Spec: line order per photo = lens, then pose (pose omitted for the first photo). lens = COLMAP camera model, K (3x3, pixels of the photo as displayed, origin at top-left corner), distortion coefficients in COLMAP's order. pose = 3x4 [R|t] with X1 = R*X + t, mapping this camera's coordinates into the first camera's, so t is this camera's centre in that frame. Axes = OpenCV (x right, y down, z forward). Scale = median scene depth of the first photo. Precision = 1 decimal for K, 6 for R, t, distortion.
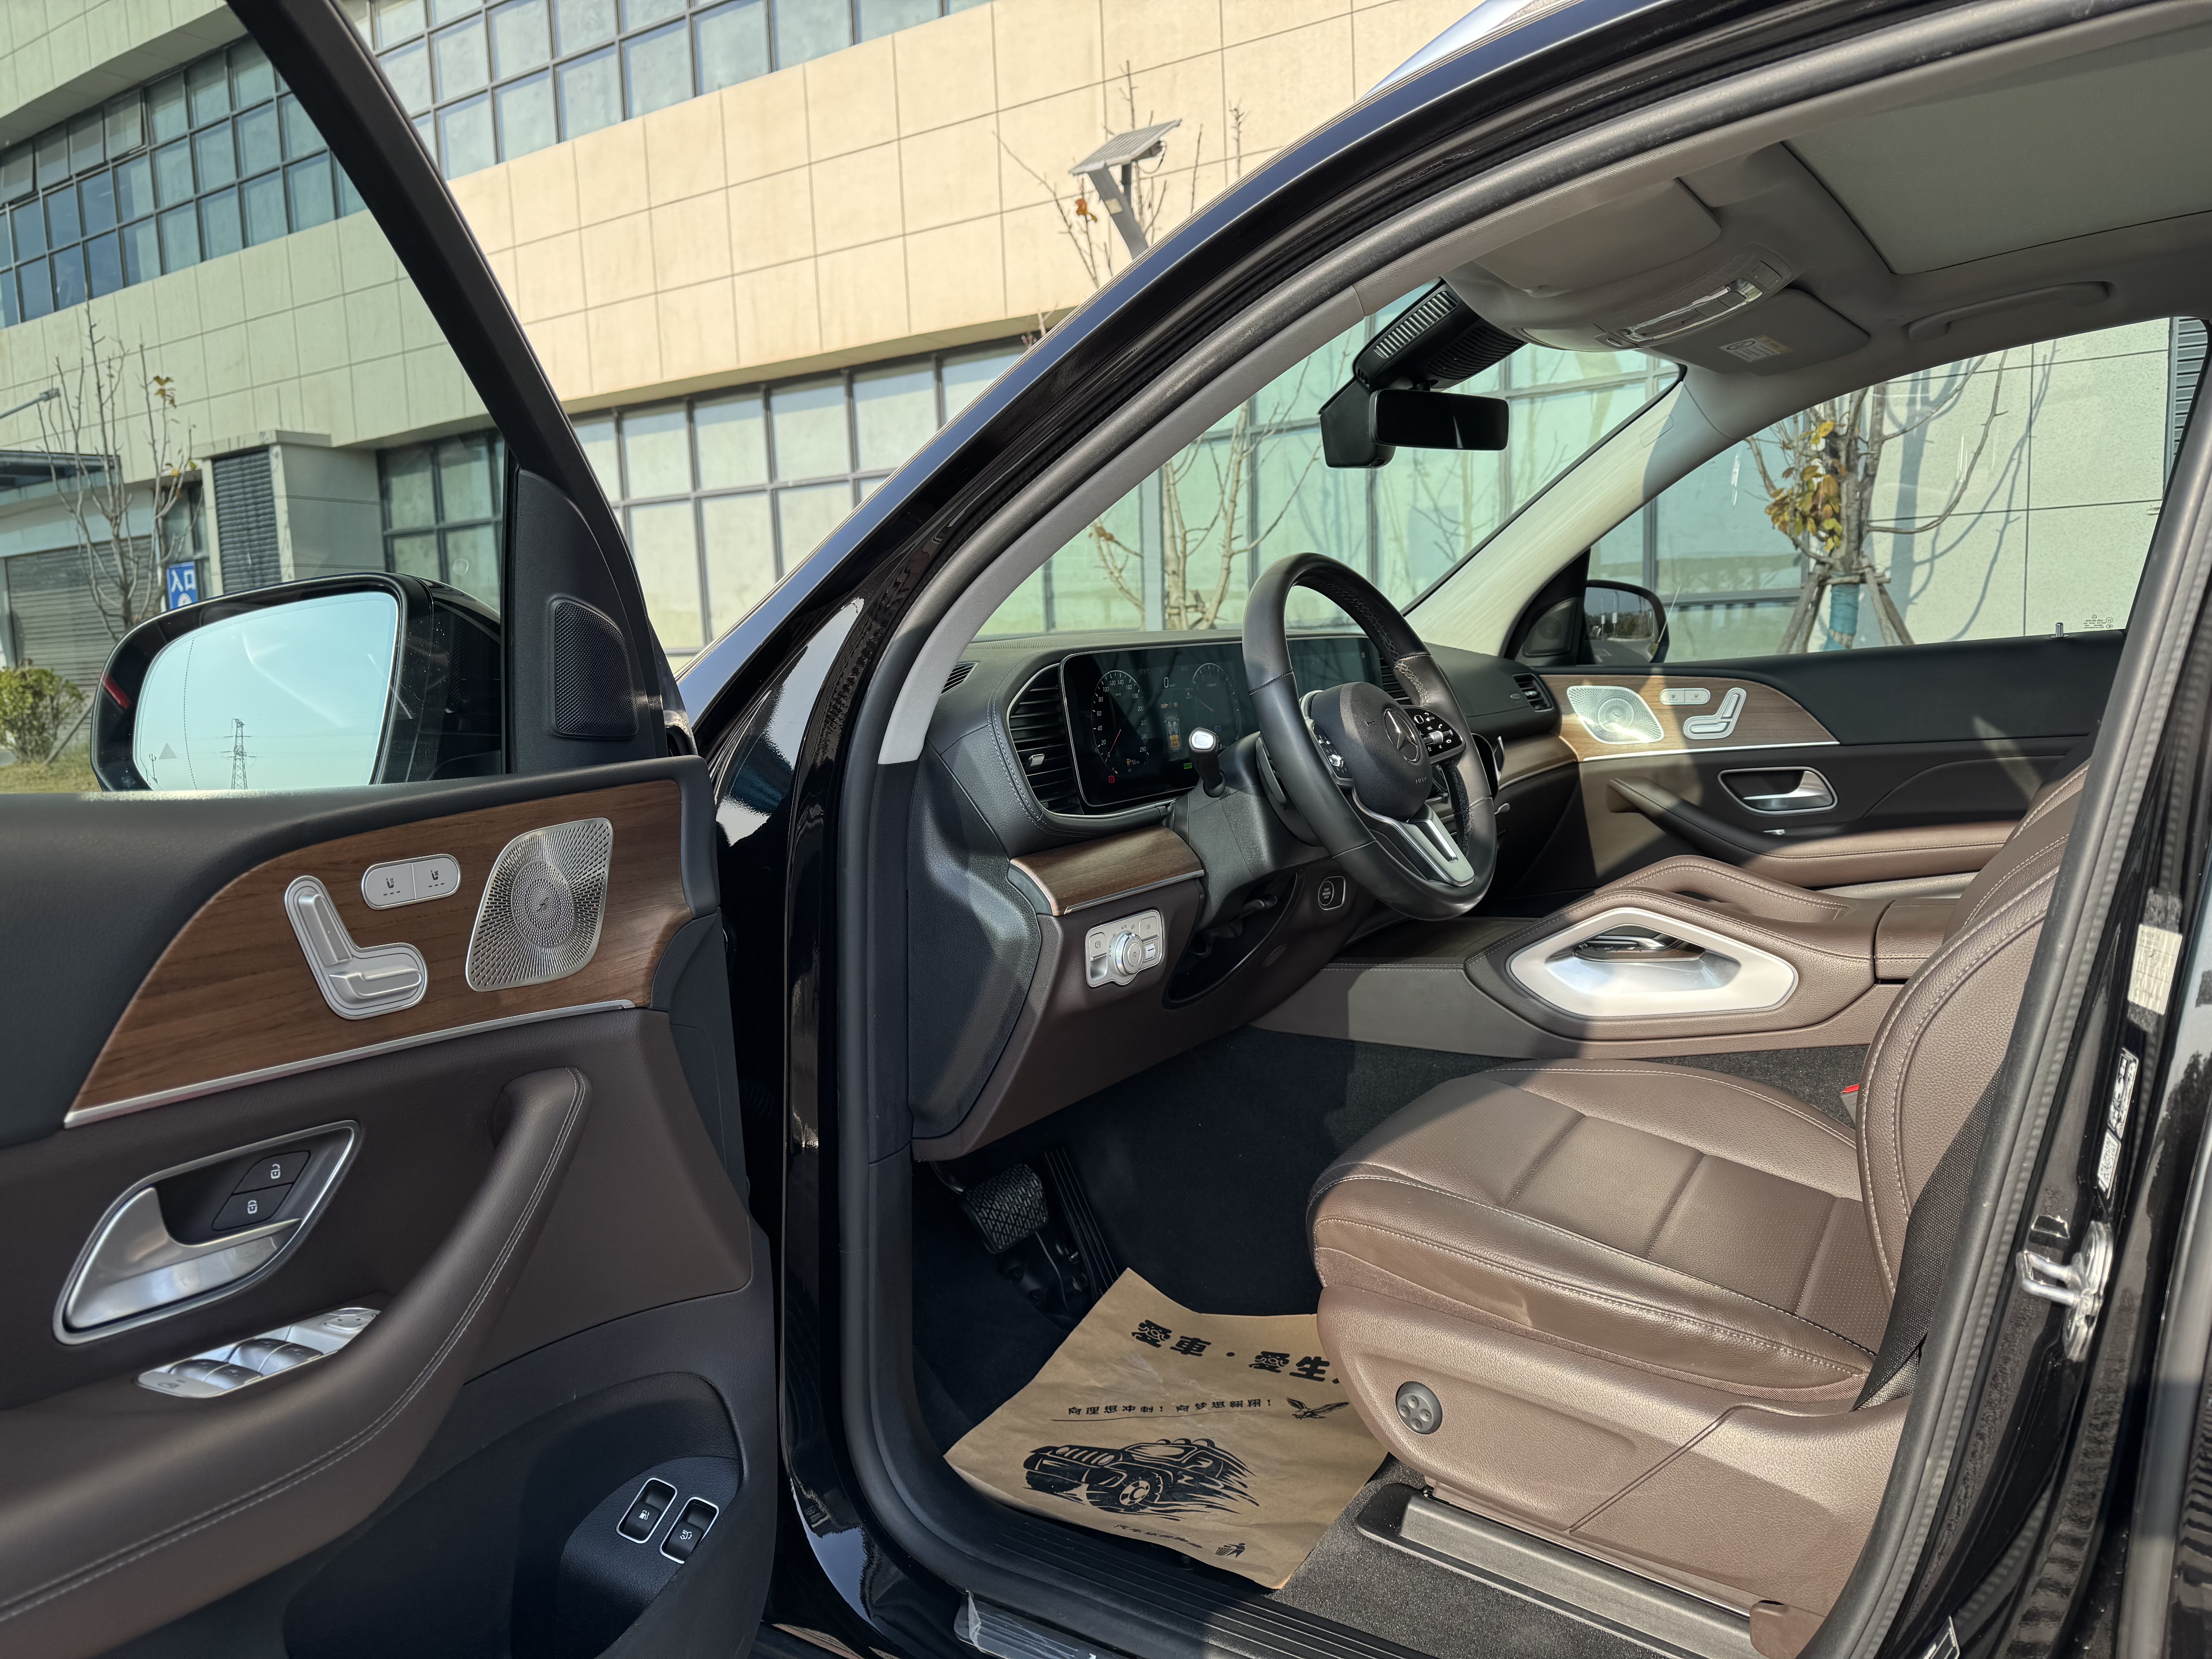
lens RADIAL K [[1618.2, 0, 1069.3], [0, 1618.2, 823.1], [0, 0, 1]] dist [-0.012585, 0.013041]
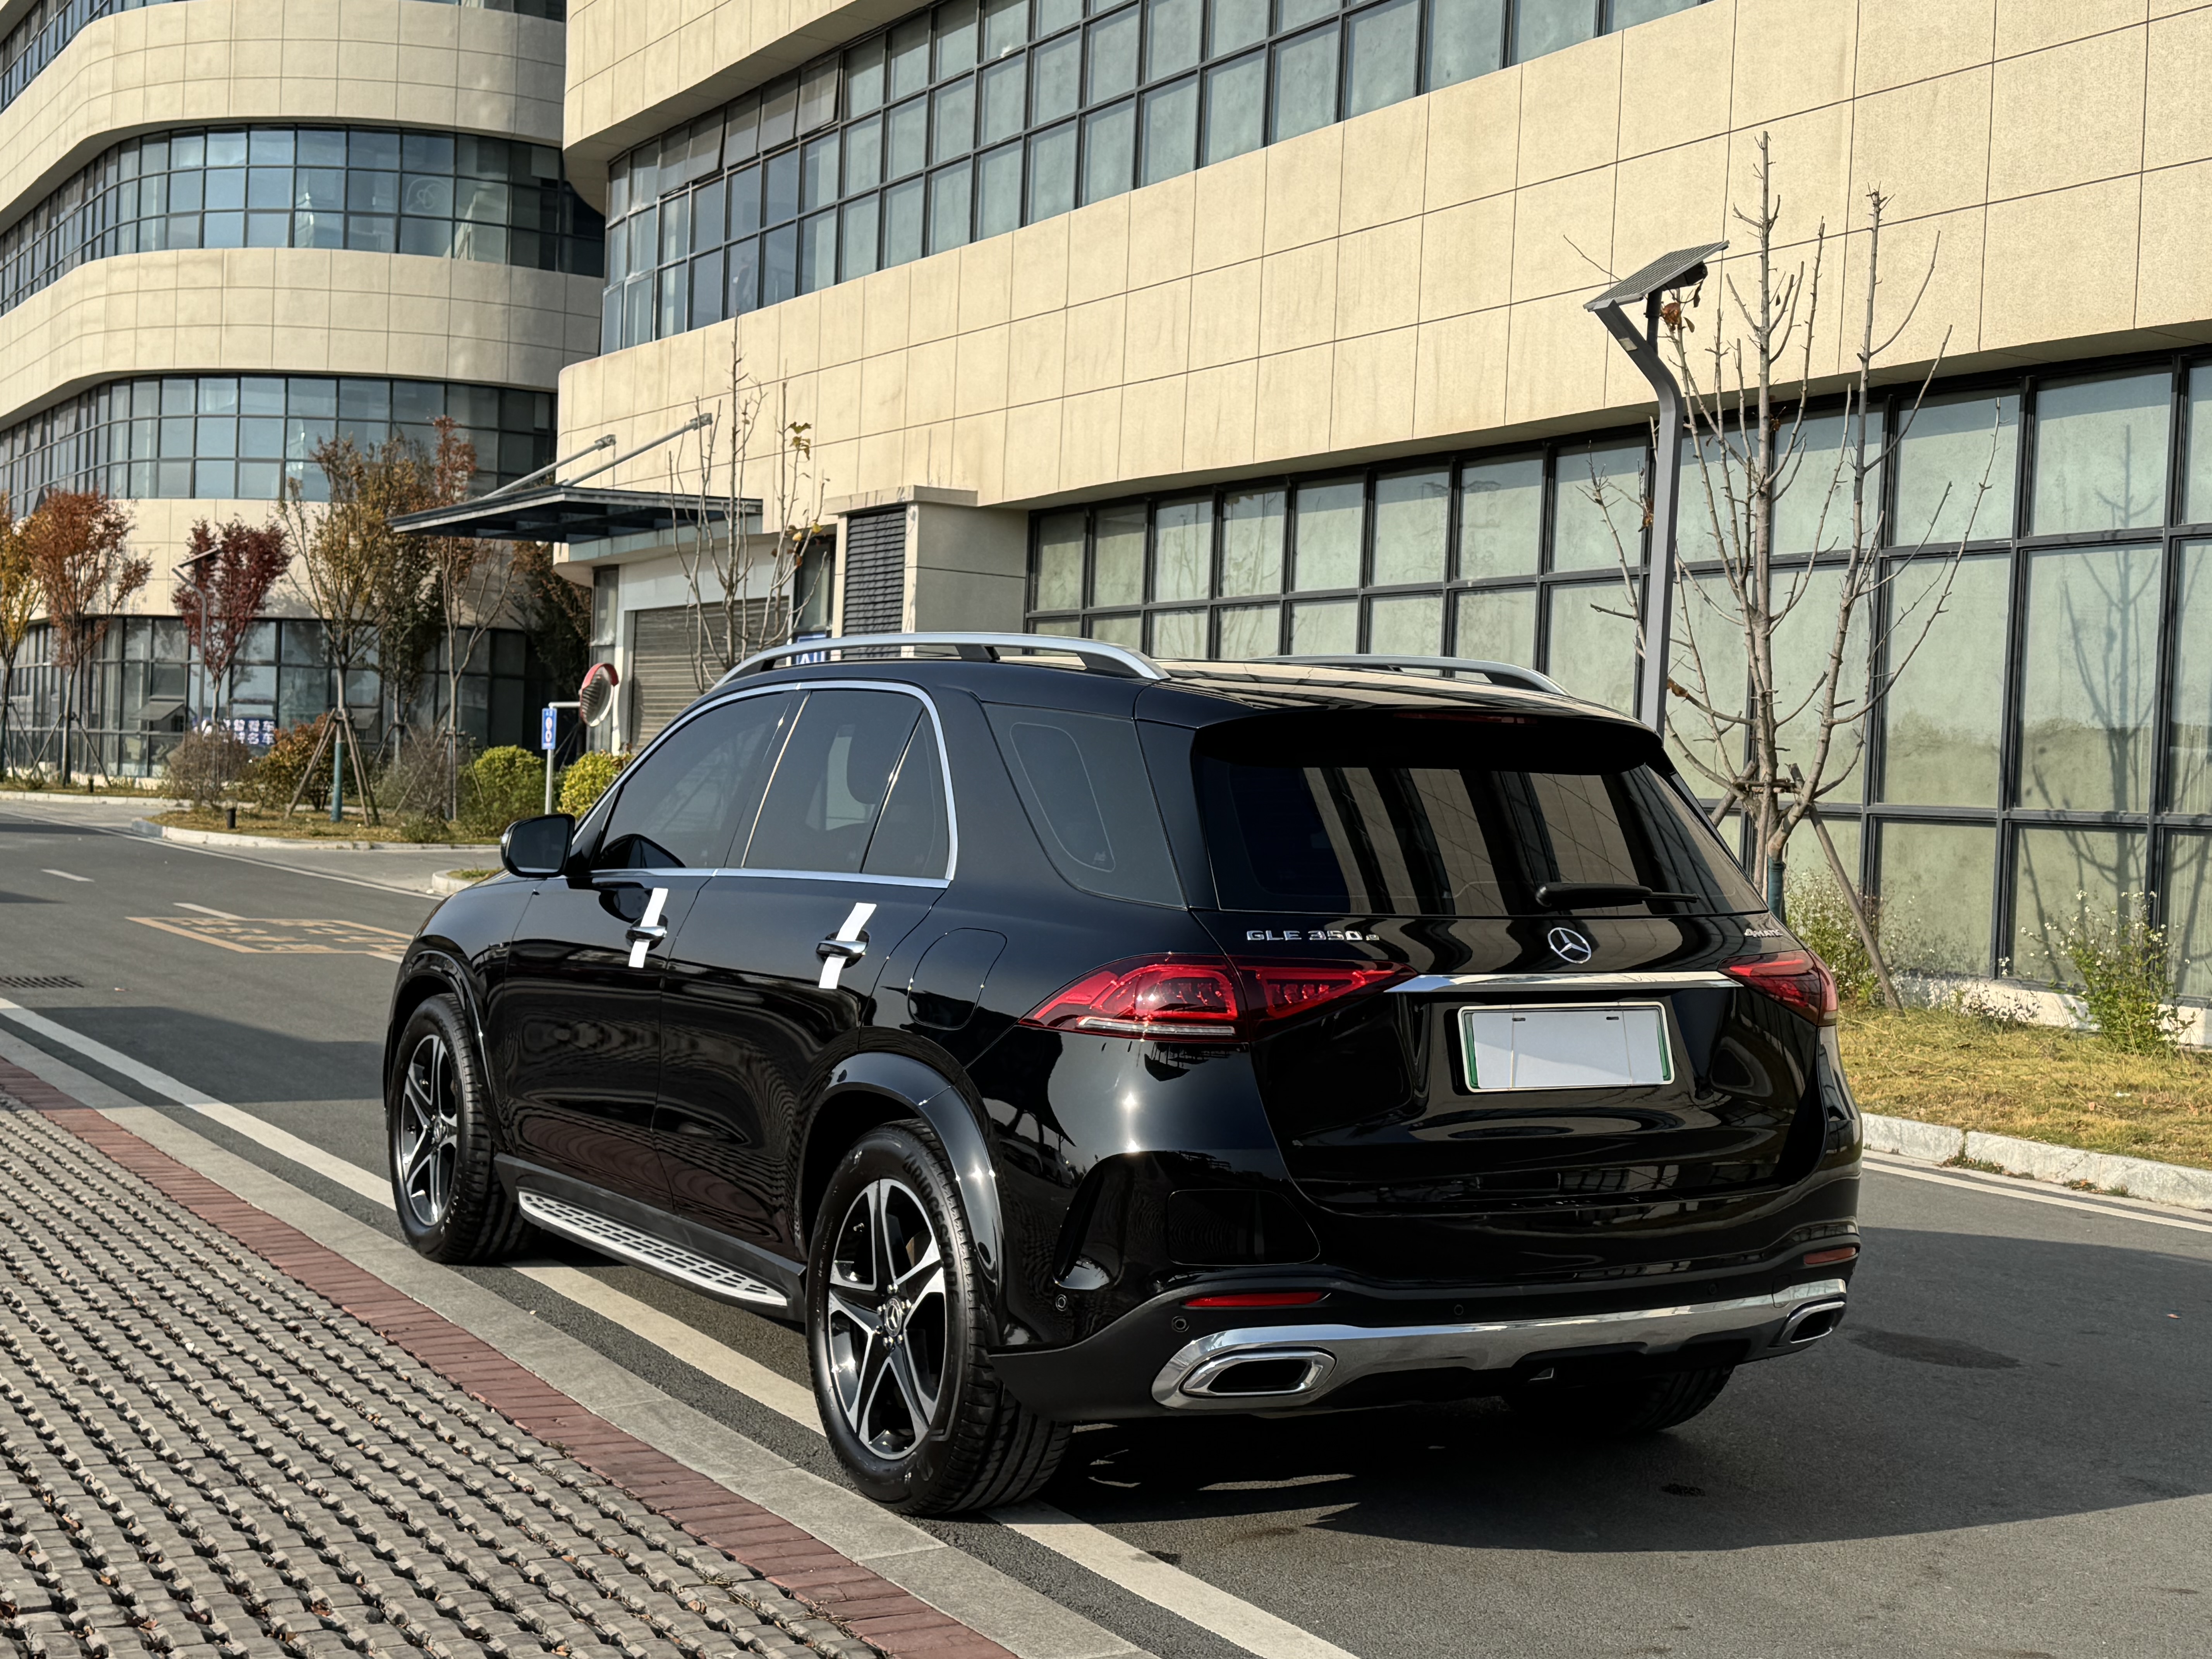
lens RADIAL K [[2788.4, 0, 1120.3], [0, 2788.4, 818.7], [0, 0, 1]] dist [0.077796, 0.000000]
pose [[0.909887, 0.073151, -0.408355, 0.200619], [-0.109834, 0.991684, -0.067084, 0.008427], [0.400052, 0.105890, 0.910355, -0.239668]]
